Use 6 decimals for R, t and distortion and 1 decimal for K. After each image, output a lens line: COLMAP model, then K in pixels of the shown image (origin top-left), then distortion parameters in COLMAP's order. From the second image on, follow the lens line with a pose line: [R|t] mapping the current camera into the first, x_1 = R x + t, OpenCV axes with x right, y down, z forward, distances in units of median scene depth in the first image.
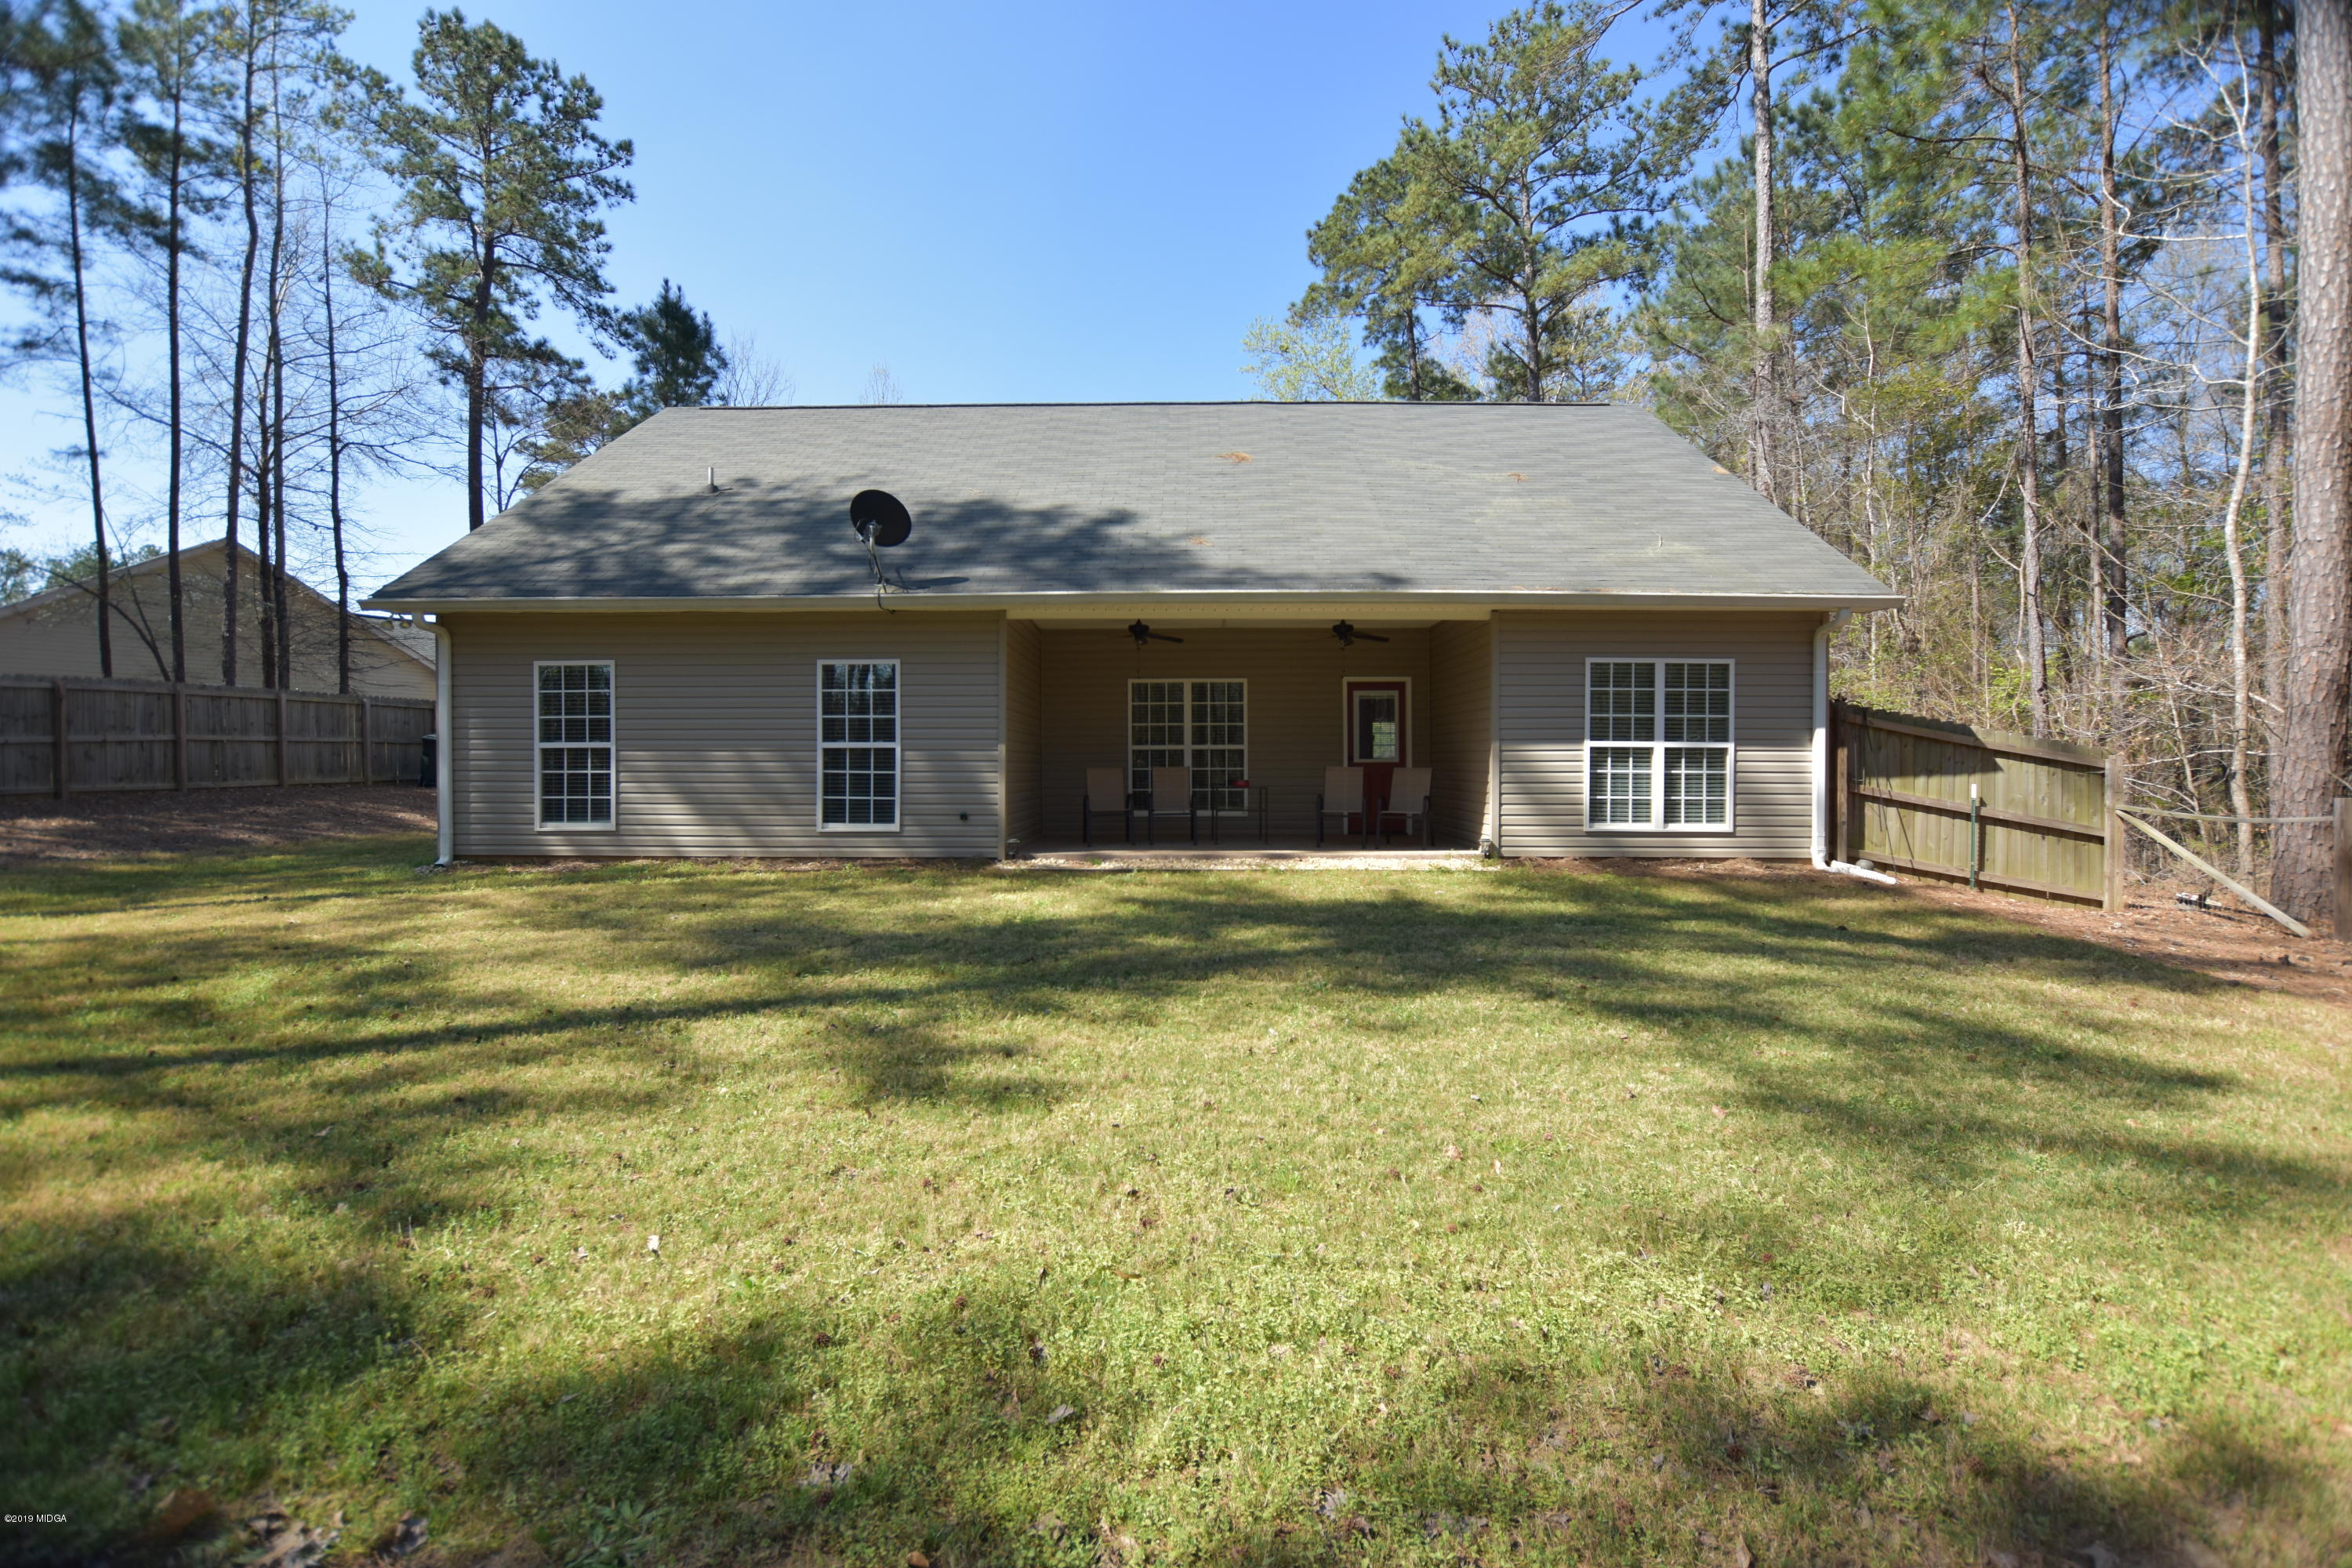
lens RADIAL K [[1035.3, 0, 1181.8], [0, 1035.3, 786.4], [0, 0, 1]] dist [-0.029204, 0.002681]
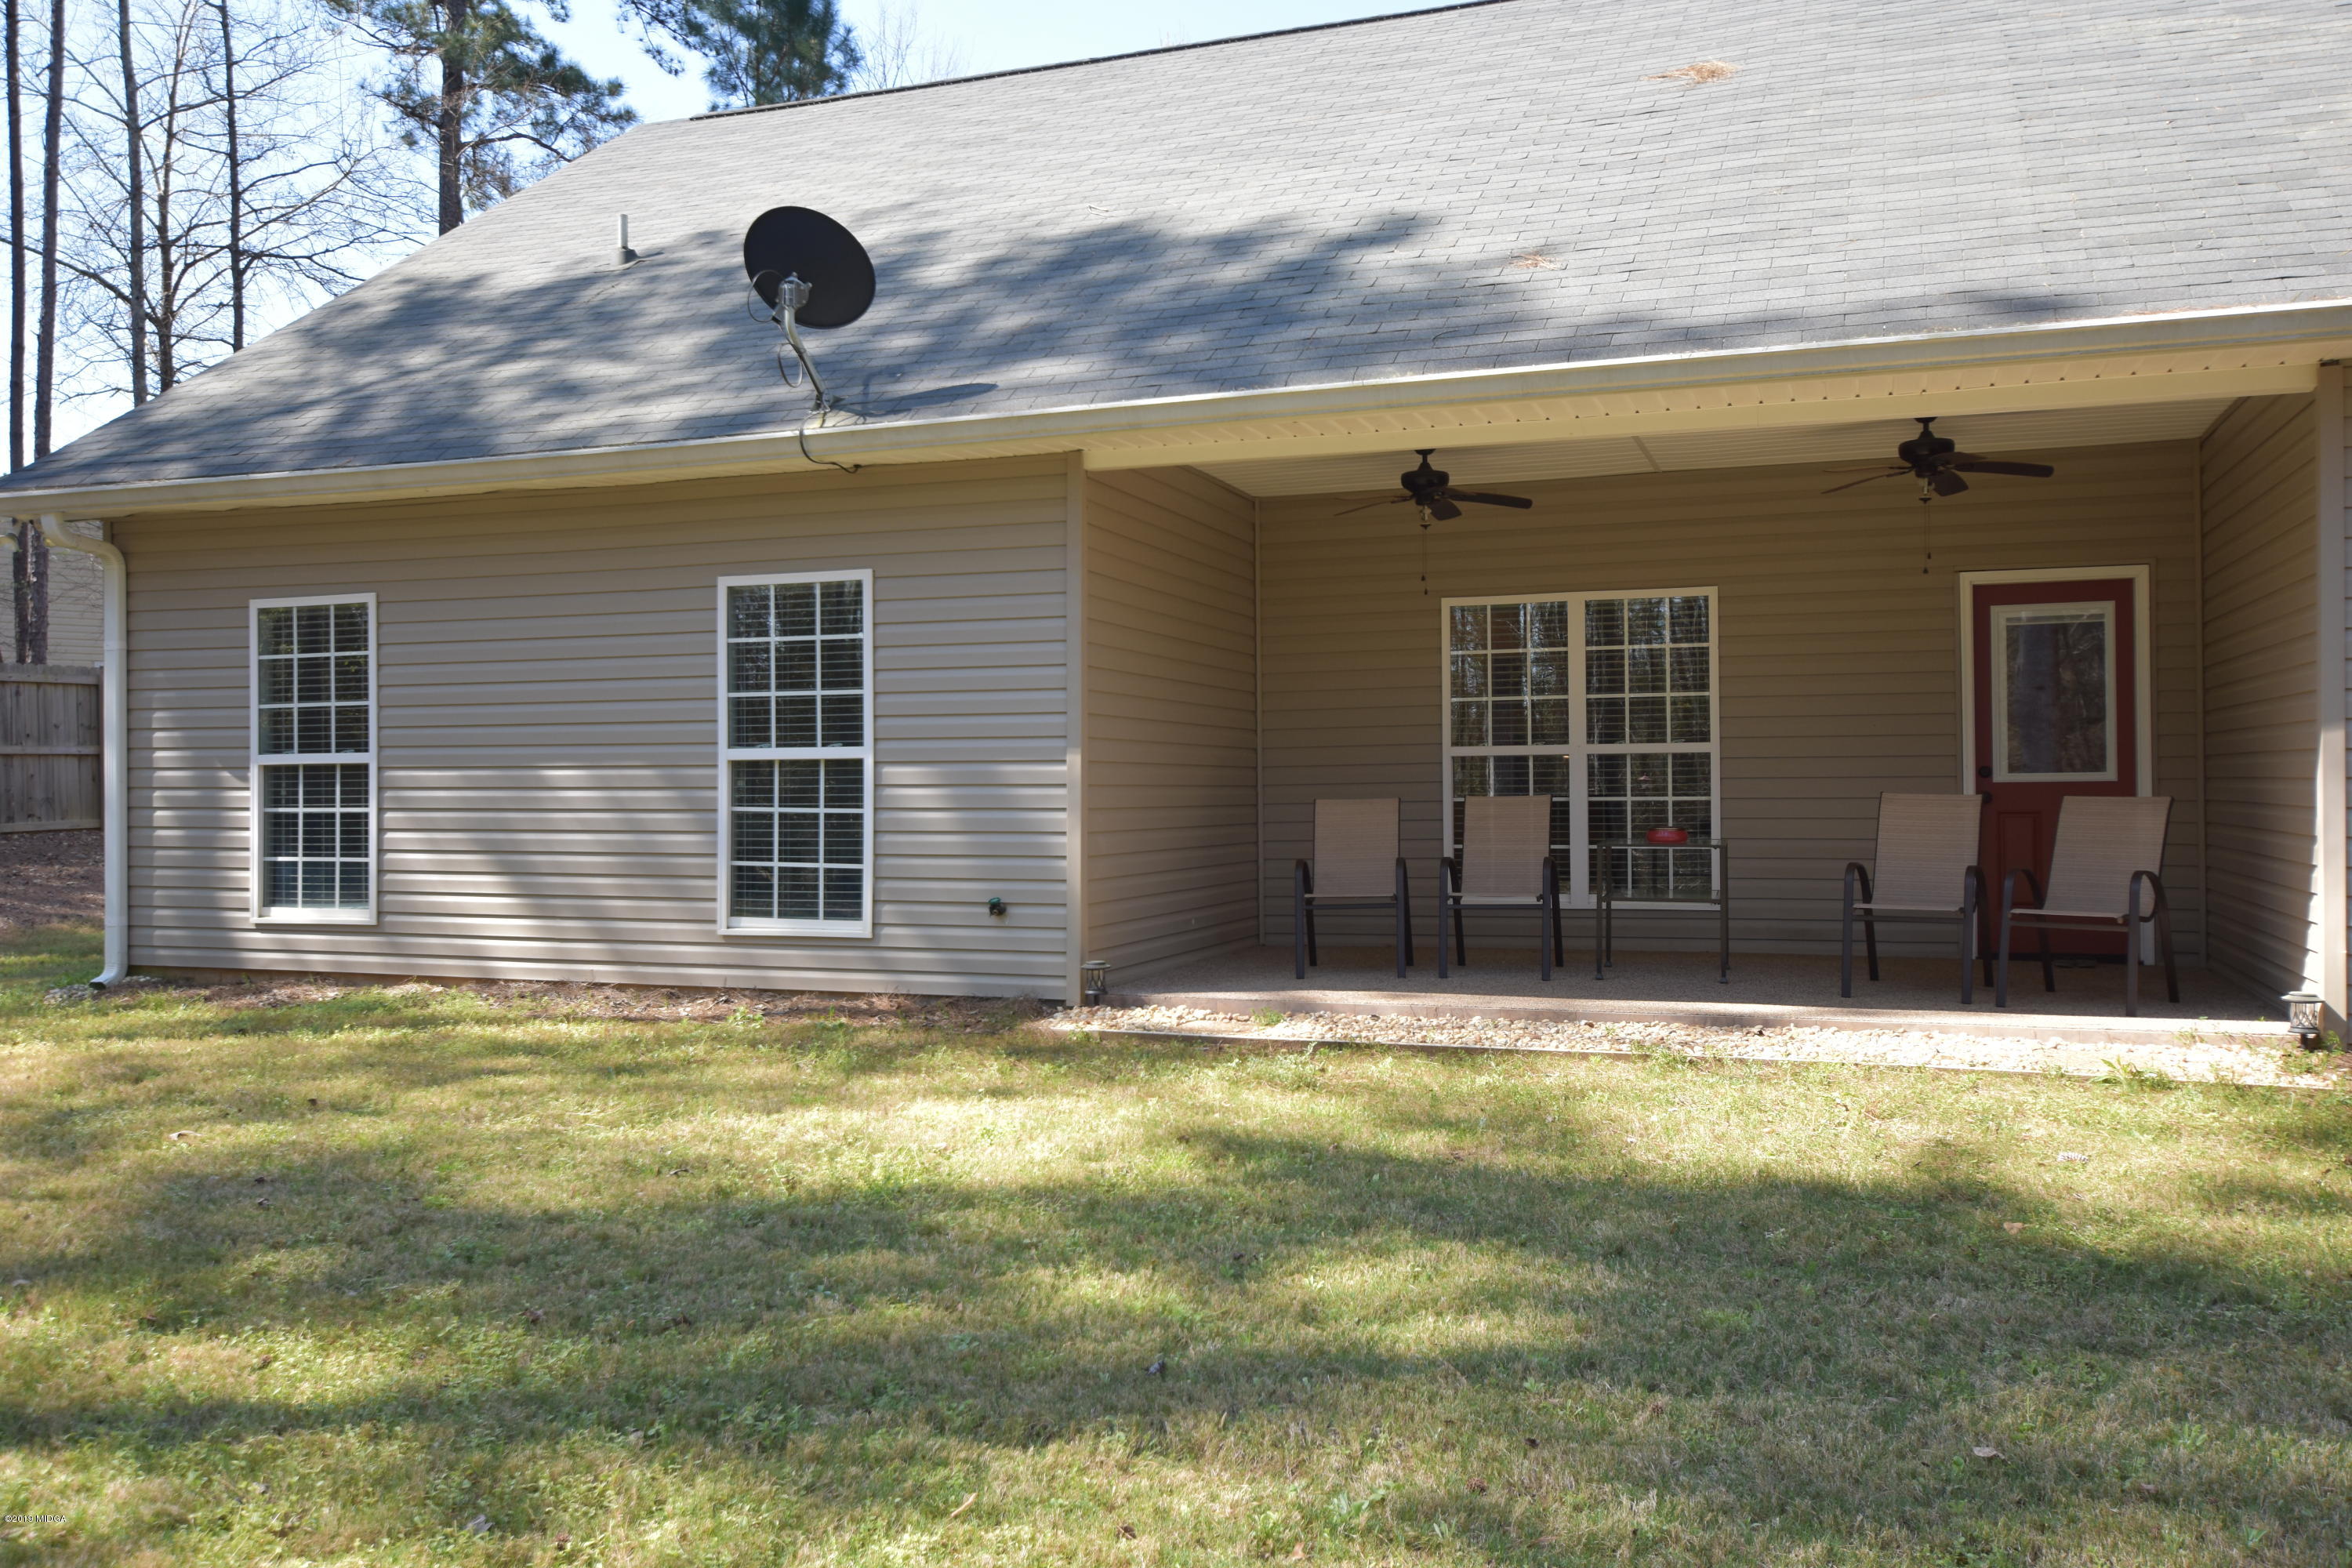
lens RADIAL K [[1914.6, 0, 1172.5], [0, 1914.6, 787.4], [0, 0, 1]] dist [0.003493, 0.020599]
pose [[0.943017, -0.004160, -0.332719, 0.139185], [-0.001258, 0.999870, -0.016069, -0.010328], [0.332743, 0.015572, 0.942889, 0.223546]]
